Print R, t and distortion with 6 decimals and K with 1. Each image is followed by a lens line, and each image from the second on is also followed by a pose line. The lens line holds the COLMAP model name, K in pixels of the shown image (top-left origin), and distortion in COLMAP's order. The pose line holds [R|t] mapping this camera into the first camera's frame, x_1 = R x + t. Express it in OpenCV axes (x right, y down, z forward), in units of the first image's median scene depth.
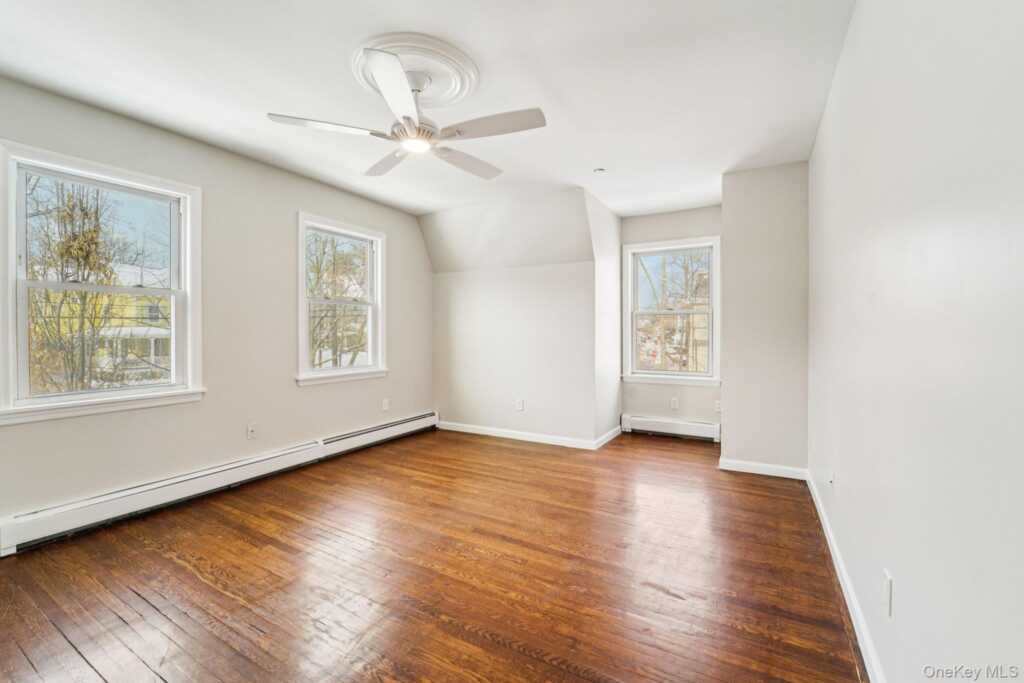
lens RADIAL K [[422.5, 0, 511.5], [0, 422.5, 343.6], [0, 0, 1]] dist [-0.022848, -0.000039]
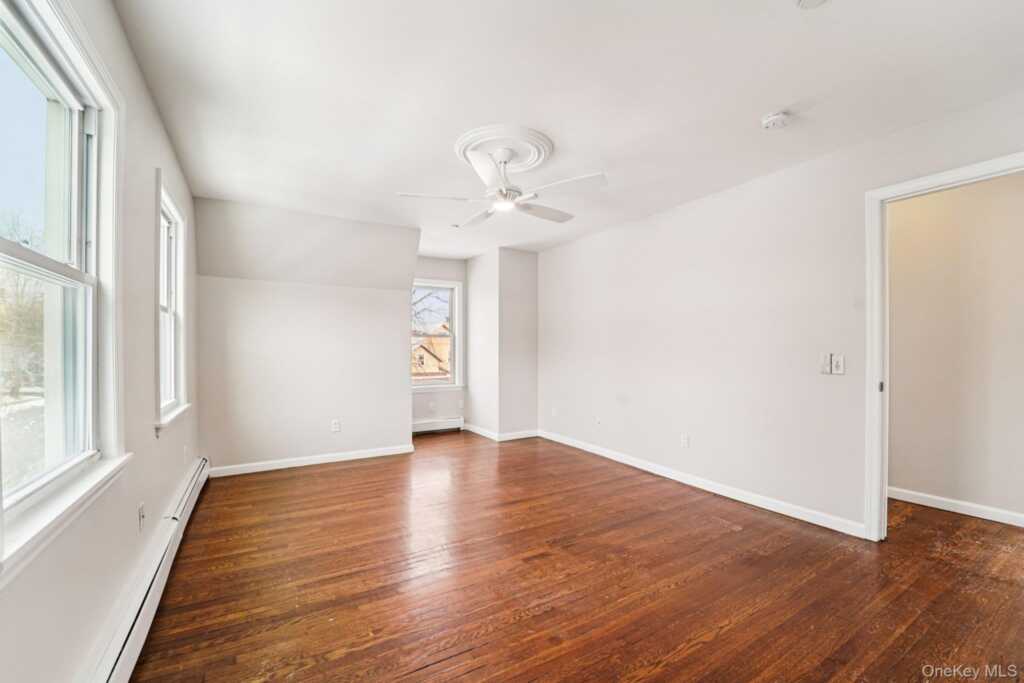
lens RADIAL K [[422.5, 0, 511.5], [0, 422.5, 343.6], [0, 0, 1]] dist [-0.022848, -0.000039]
pose [[0.493479, 0.008778, 0.869713, -0.840721], [0.030869, 0.999142, -0.027600, -0.005978], [-0.869209, 0.040467, 0.492785, 0.220555]]
